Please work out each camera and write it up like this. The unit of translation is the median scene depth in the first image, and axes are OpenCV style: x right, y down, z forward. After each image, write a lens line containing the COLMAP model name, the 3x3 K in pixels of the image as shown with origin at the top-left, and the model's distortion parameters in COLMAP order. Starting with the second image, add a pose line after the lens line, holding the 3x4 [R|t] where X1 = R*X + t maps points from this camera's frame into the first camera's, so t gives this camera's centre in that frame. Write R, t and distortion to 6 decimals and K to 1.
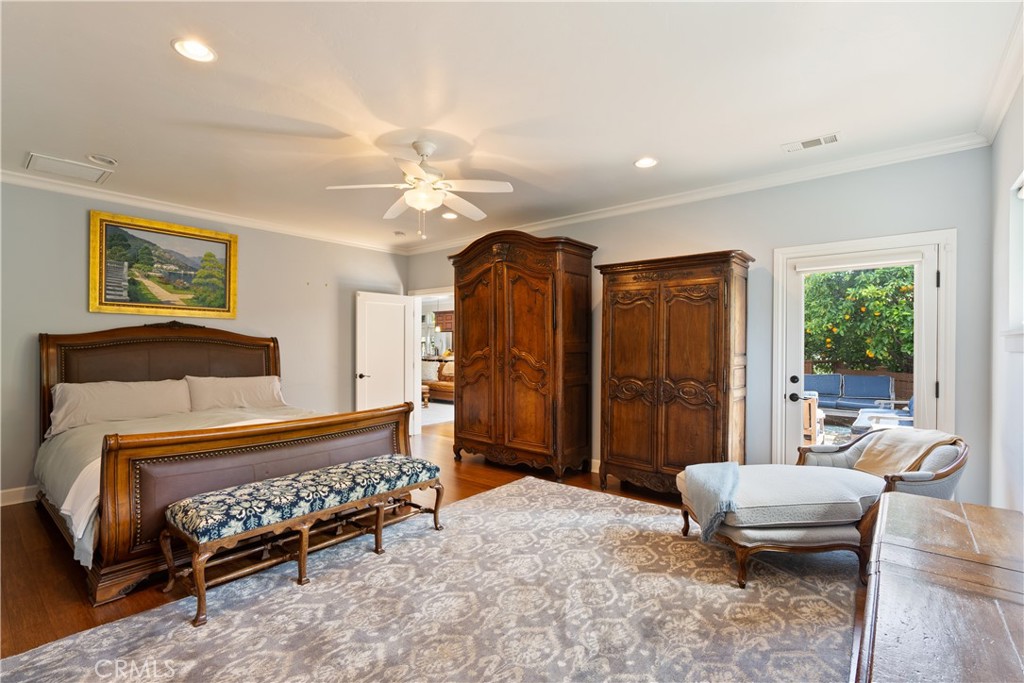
lens RADIAL K [[470.0, 0, 511.2], [0, 470.0, 345.9], [0, 0, 1]] dist [-0.003054, 0.001956]
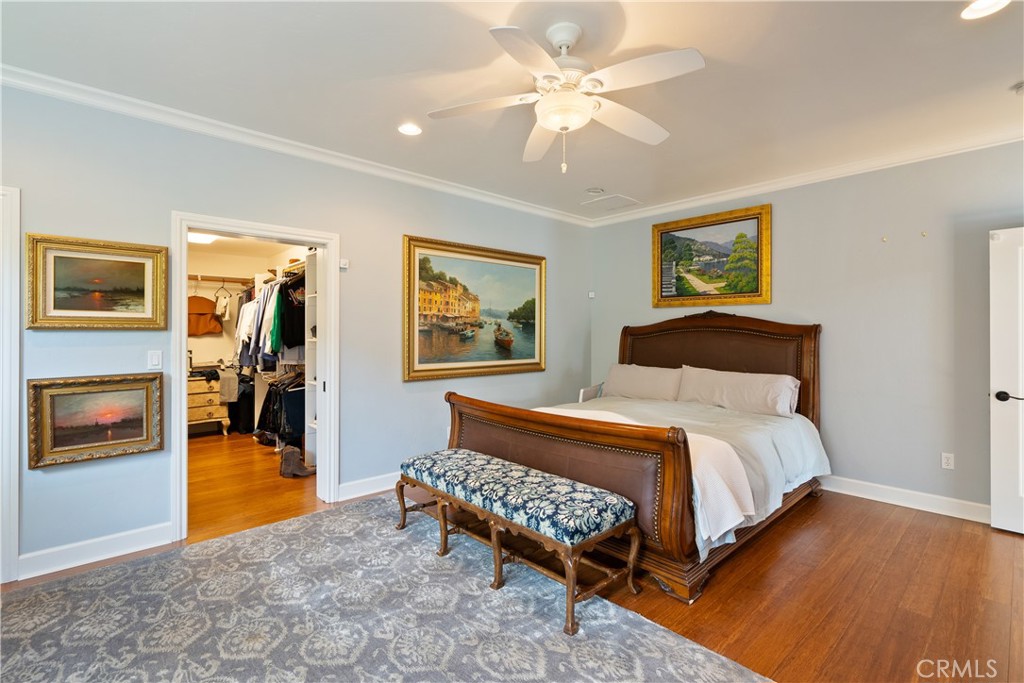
lens RADIAL K [[470.0, 0, 511.2], [0, 470.0, 334.6], [0, 0, 1]] dist [-0.003054, 0.001956]
pose [[-0.130191, -0.000868, -0.991489, 0.338356], [-0.005129, 0.999987, -0.000202, 0.000009], [0.991476, 0.005059, -0.130193, 0.721210]]
